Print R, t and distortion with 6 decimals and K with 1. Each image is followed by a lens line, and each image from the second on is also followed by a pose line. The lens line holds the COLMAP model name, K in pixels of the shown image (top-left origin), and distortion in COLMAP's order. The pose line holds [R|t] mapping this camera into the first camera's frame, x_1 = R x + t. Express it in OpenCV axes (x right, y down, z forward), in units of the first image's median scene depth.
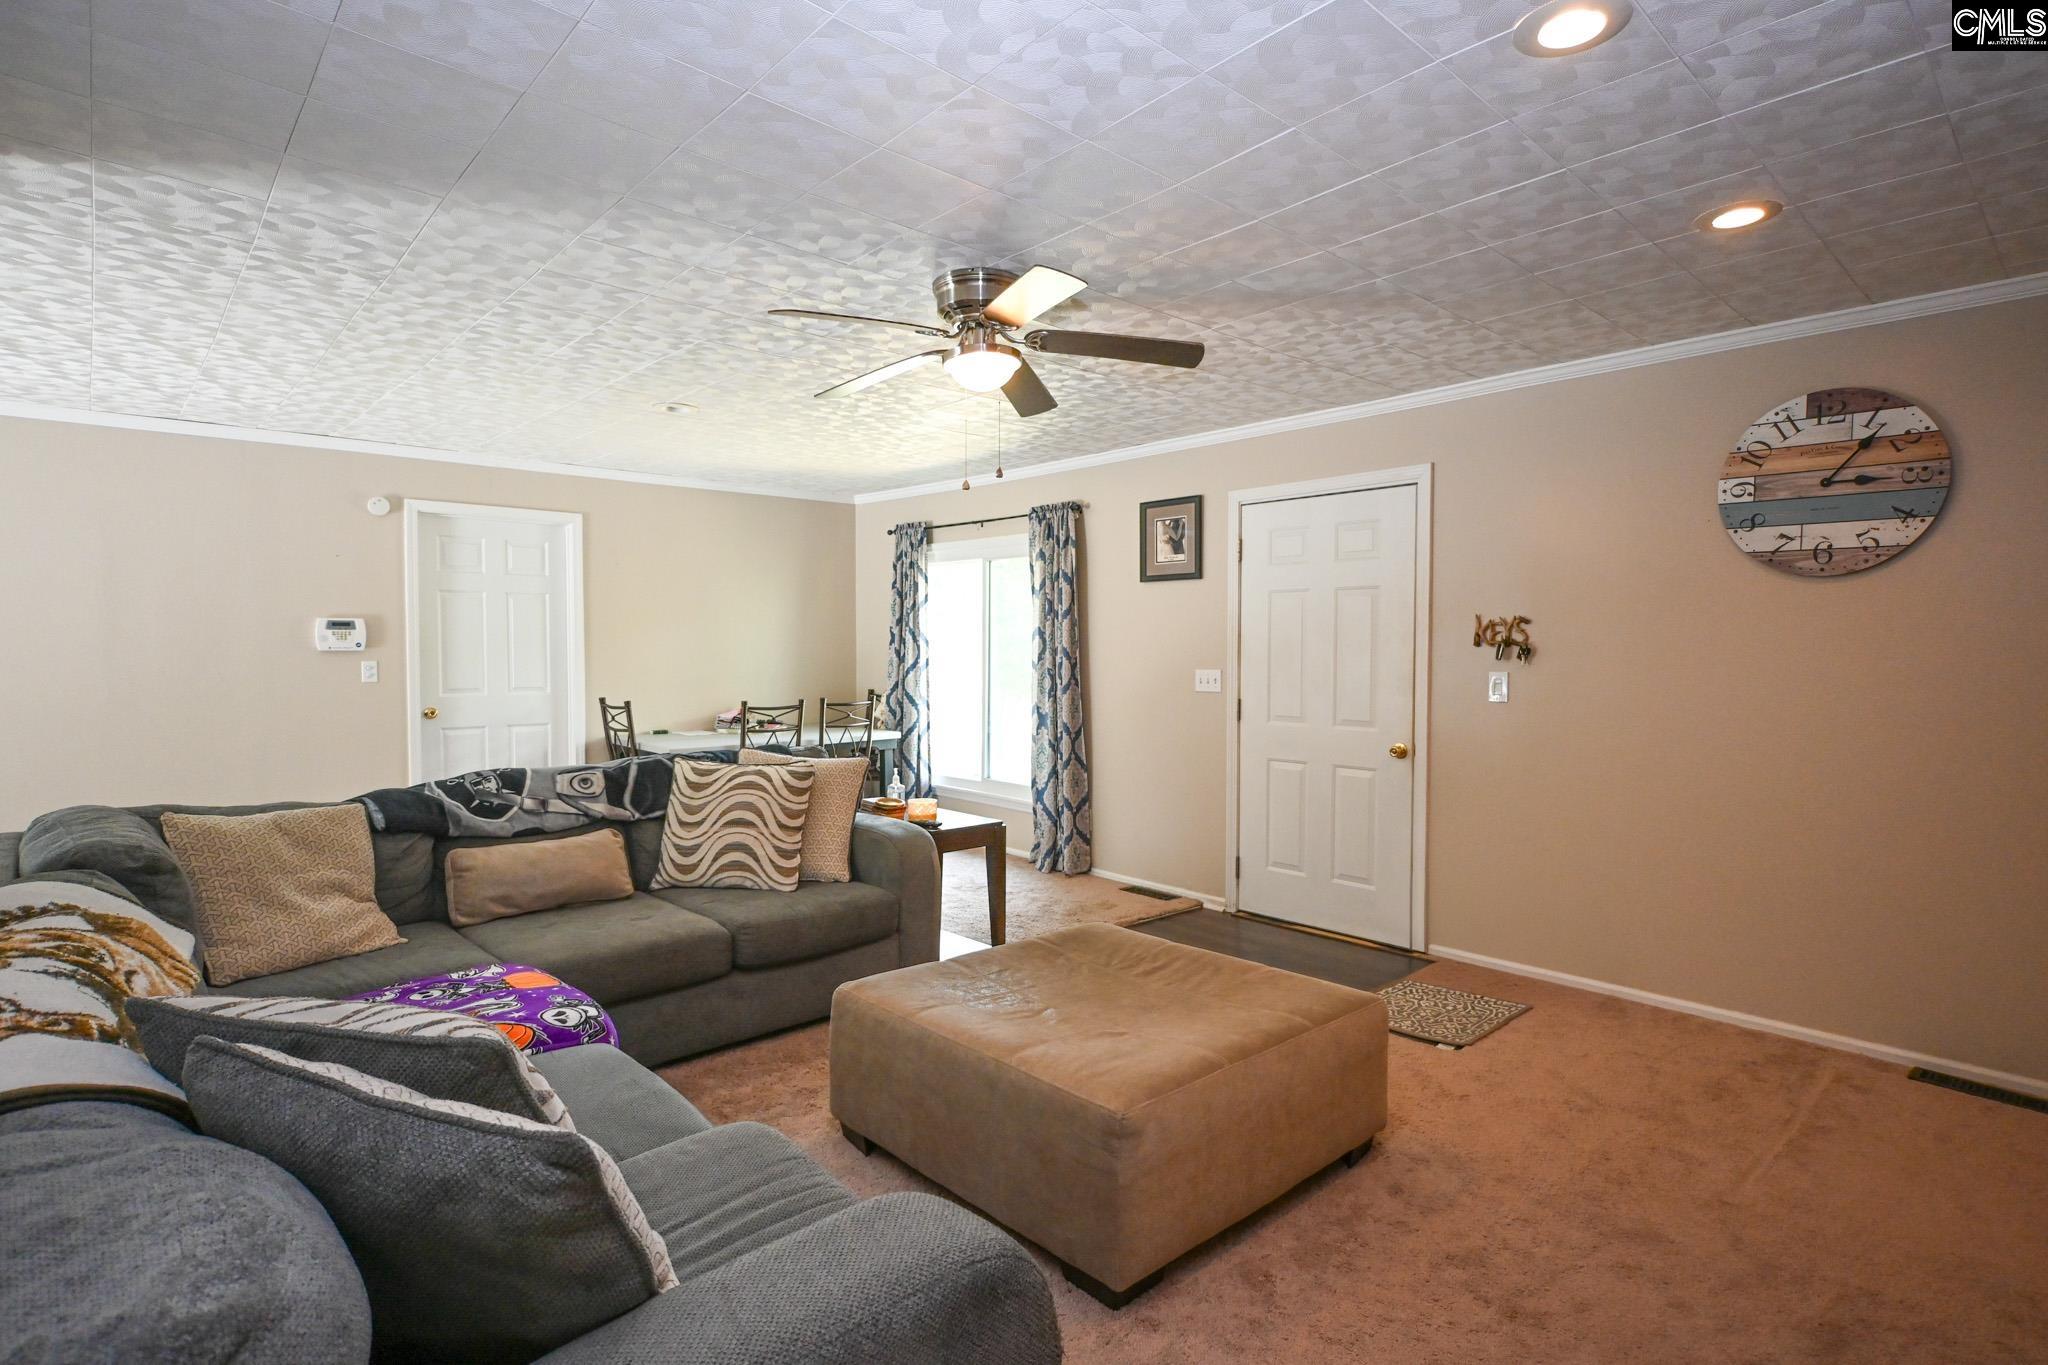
lens RADIAL K [[1049.4, 0, 1035.3], [0, 1049.4, 683.0], [0, 0, 1]] dist [0.022329, 0.000553]
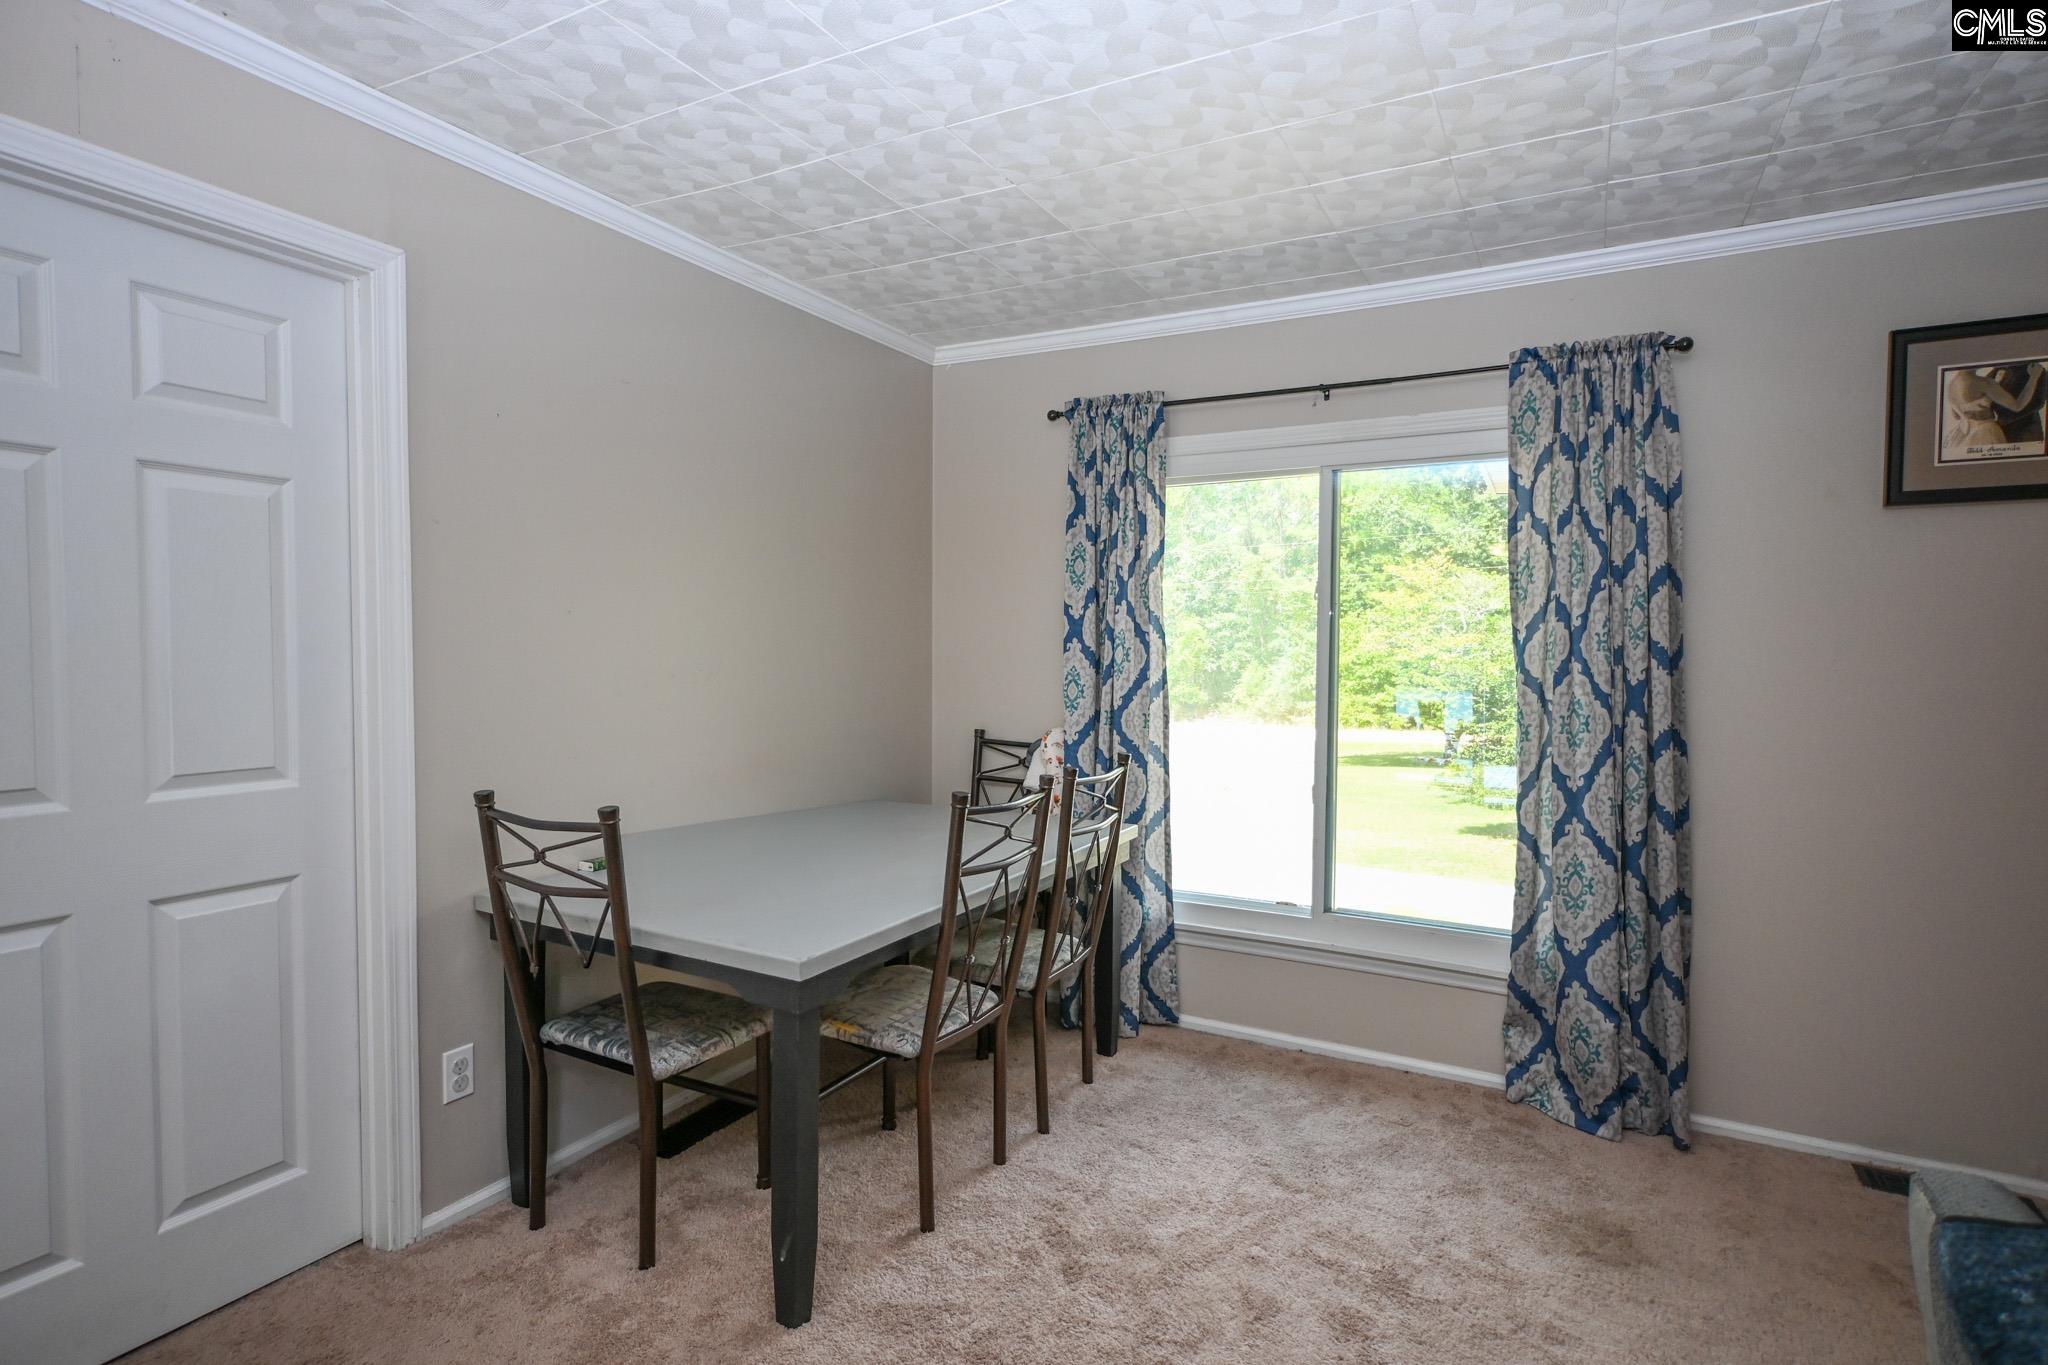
lens RADIAL K [[1025.7, 0, 1024.0], [0, 1025.7, 682.5], [0, 0, 1]] dist [0.002457, 0.001142]
pose [[0.942383, -0.011521, 0.334337, -0.405578], [0.010520, 0.999933, 0.004804, -0.025426], [-0.334370, -0.001010, 0.942441, 0.705996]]
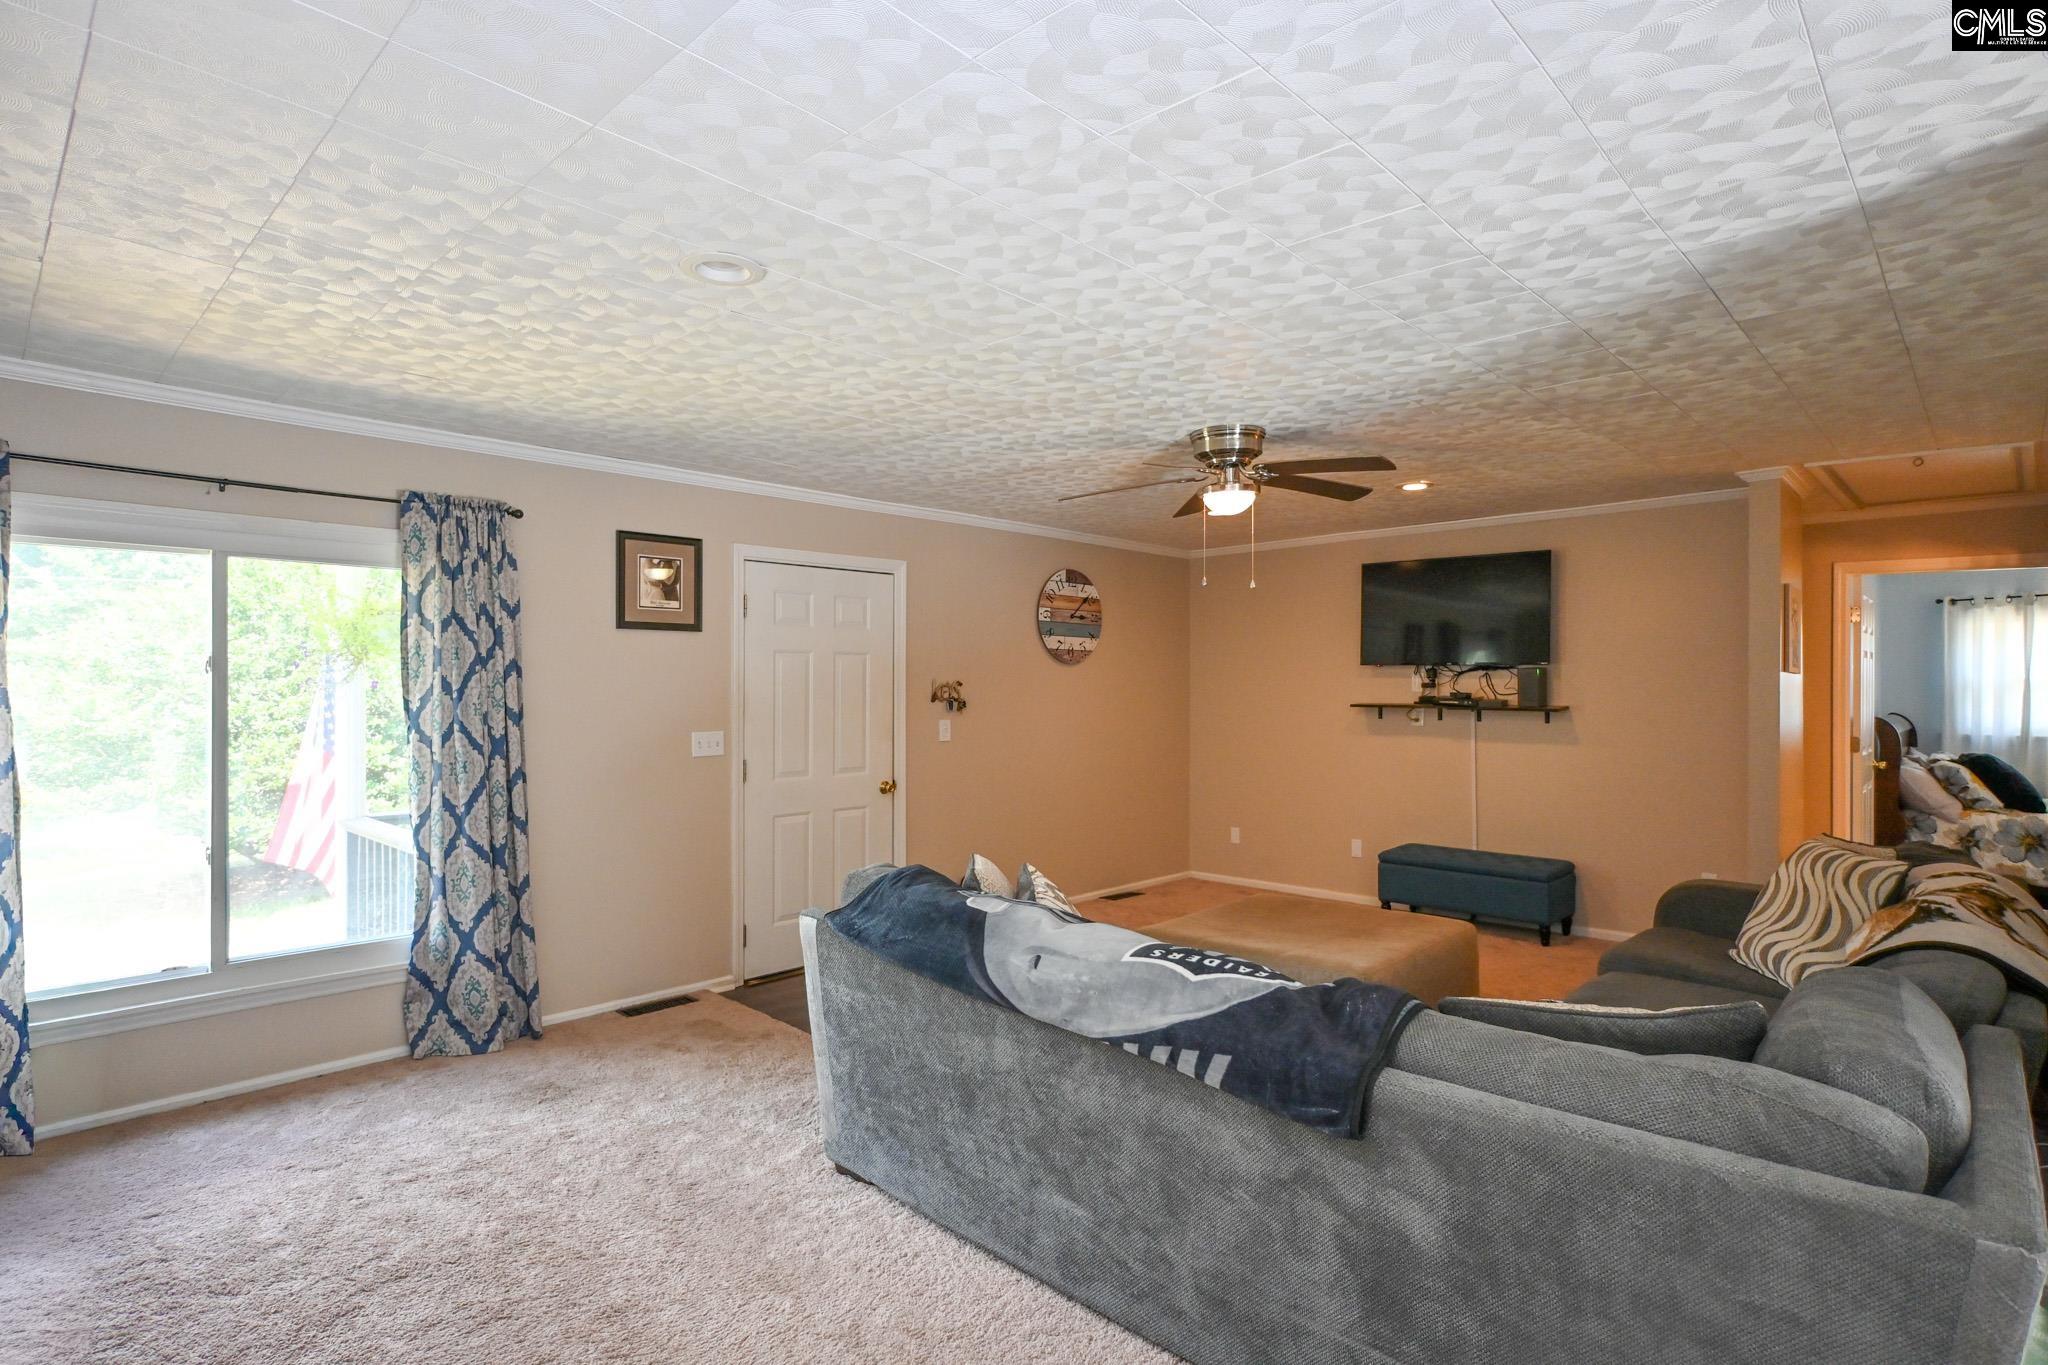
lens RADIAL K [[1049.4, 0, 1035.3], [0, 1049.4, 683.0], [0, 0, 1]] dist [0.022329, 0.000553]
pose [[-0.075879, -0.005071, 0.997104, -0.730177], [0.032341, 0.999448, 0.007544, -0.050304], [-0.996592, 0.032820, -0.075673, 0.747492]]
